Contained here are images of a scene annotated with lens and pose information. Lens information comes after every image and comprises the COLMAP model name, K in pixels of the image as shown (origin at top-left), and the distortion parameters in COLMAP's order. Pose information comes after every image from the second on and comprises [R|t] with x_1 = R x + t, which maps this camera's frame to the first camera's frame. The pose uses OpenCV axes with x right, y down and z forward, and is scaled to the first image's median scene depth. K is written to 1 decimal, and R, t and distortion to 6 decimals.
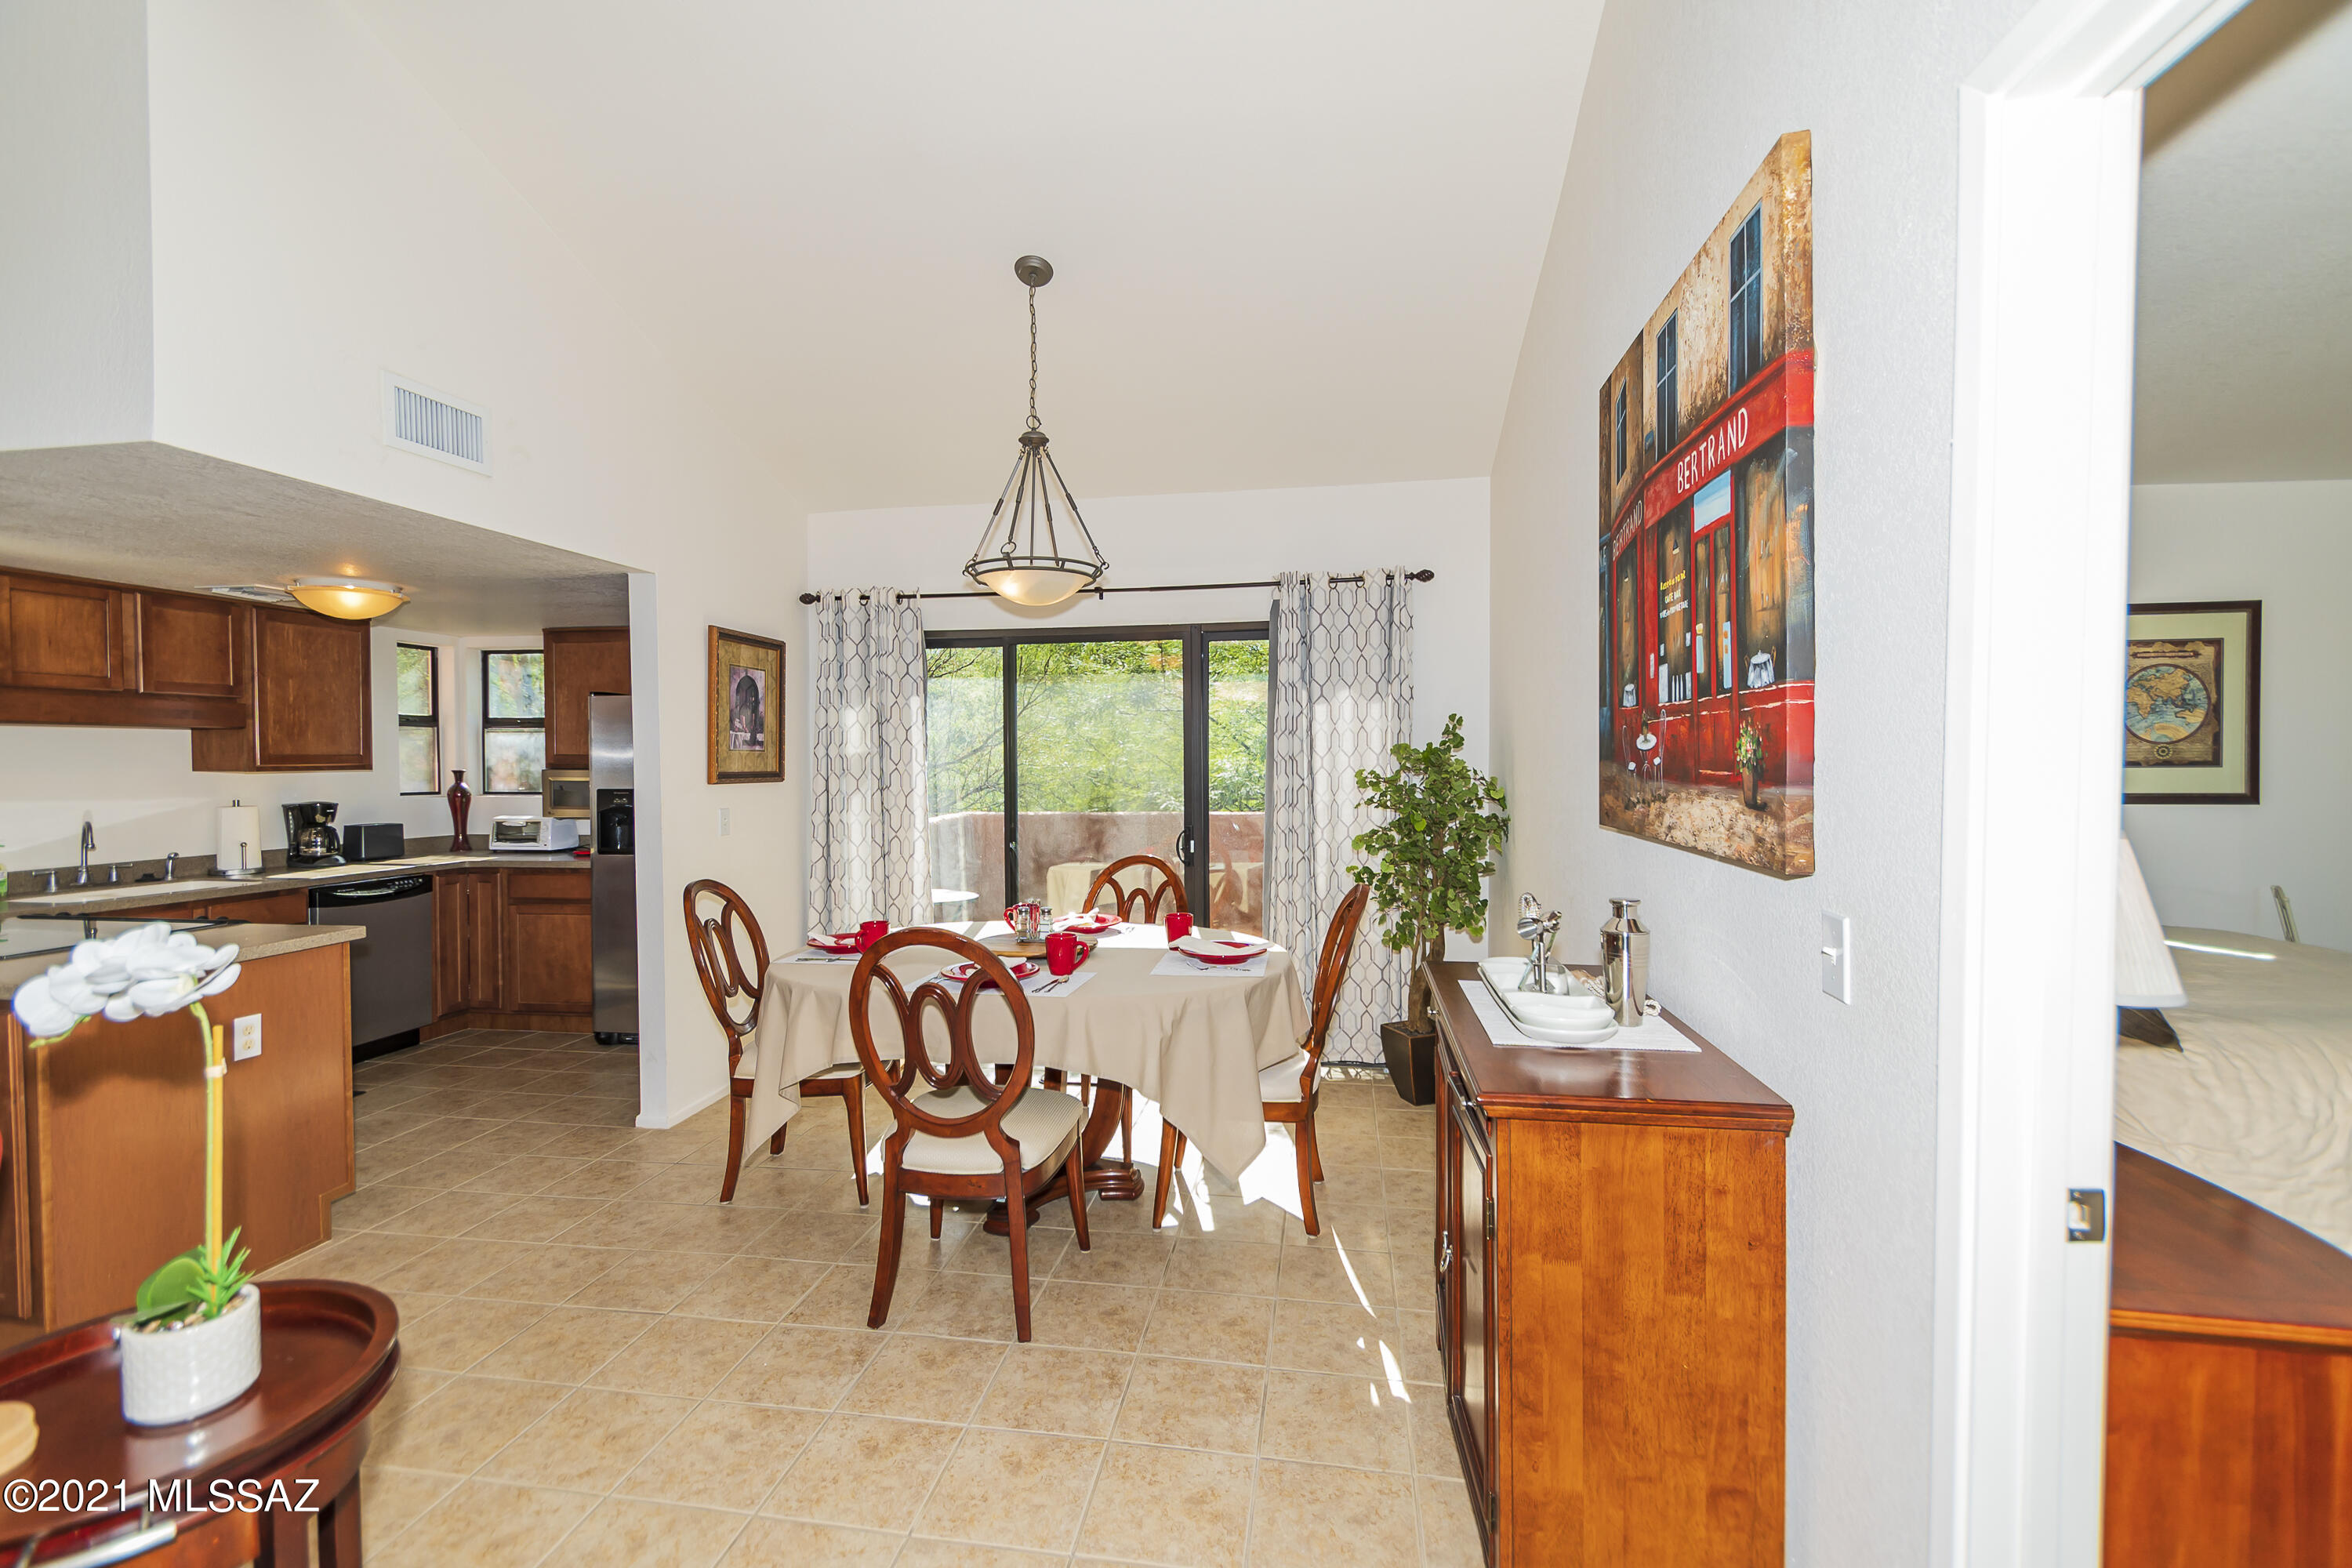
lens RADIAL K [[1032.3, 0, 1174.5], [0, 1032.3, 774.7], [0, 0, 1]] dist [0.014836, 0.000143]
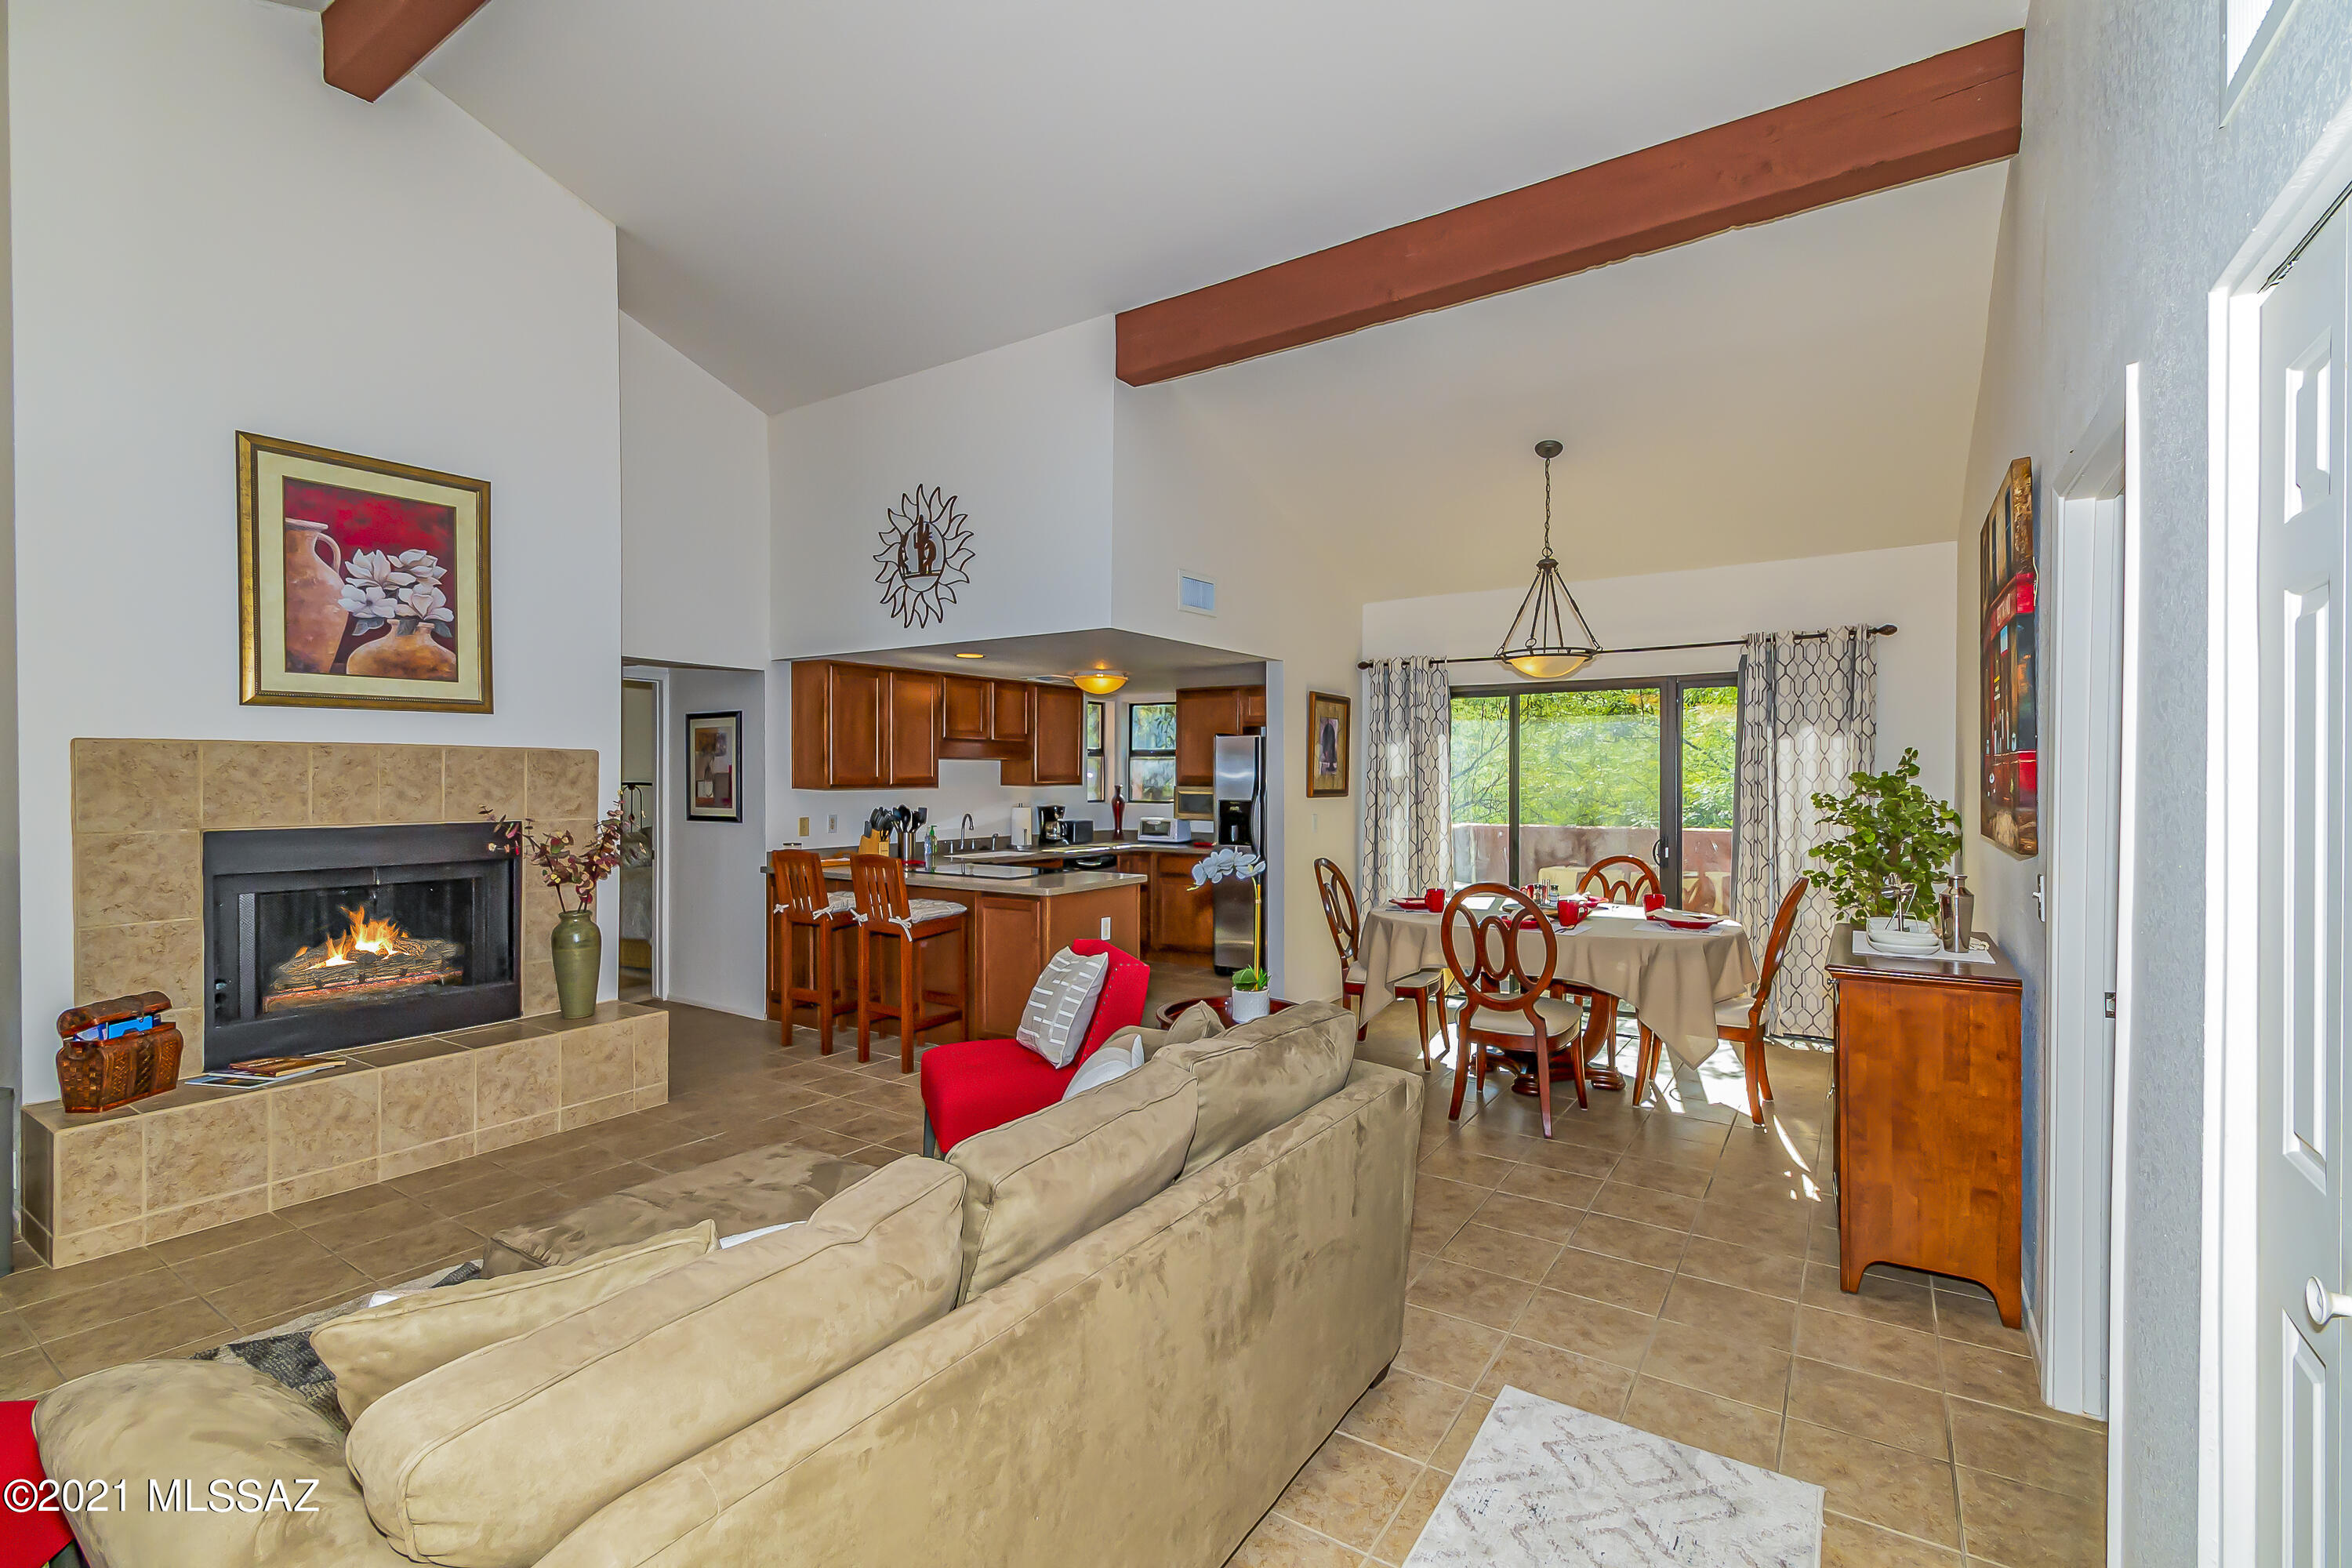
lens RADIAL K [[1032.3, 0, 1184.2], [0, 1032.3, 784.2], [0, 0, 1]] dist [0.014836, 0.000143]
pose [[0.911374, 0.008694, -0.411487, -0.000375], [-0.011710, 0.999920, -0.004810, -0.000703], [0.411412, 0.009202, 0.911403, -0.433767]]
